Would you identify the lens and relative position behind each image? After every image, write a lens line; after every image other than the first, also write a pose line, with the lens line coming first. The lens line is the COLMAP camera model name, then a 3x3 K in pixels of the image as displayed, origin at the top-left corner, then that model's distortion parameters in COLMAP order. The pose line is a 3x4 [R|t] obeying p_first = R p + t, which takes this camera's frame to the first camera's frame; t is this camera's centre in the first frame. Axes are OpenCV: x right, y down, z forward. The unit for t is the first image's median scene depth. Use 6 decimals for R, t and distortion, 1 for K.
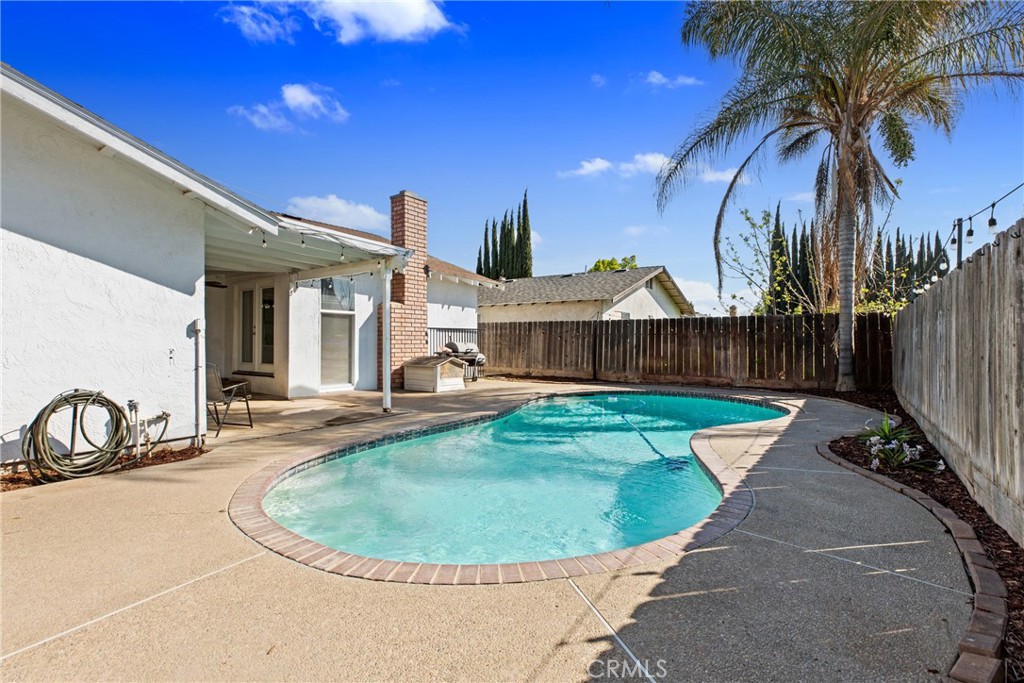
lens RADIAL K [[464.6, 0, 513.6], [0, 464.6, 338.0], [0, 0, 1]] dist [-0.000215, 0.000171]
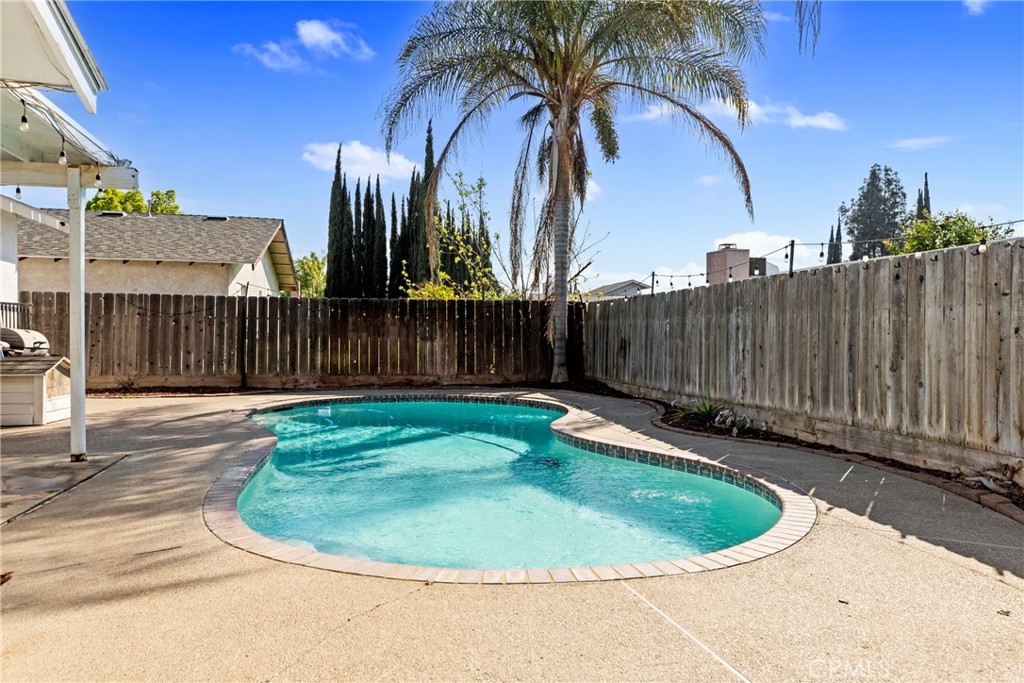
lens RADIAL K [[713.5, 0, 510.7], [0, 713.5, 340.1], [0, 0, 1]] dist [0.008732, 0.002255]
pose [[0.668561, -0.004688, 0.743643, -0.365104], [-0.010885, 0.999811, 0.016089, 0.003199], [-0.743578, -0.018851, 0.668384, 0.066640]]
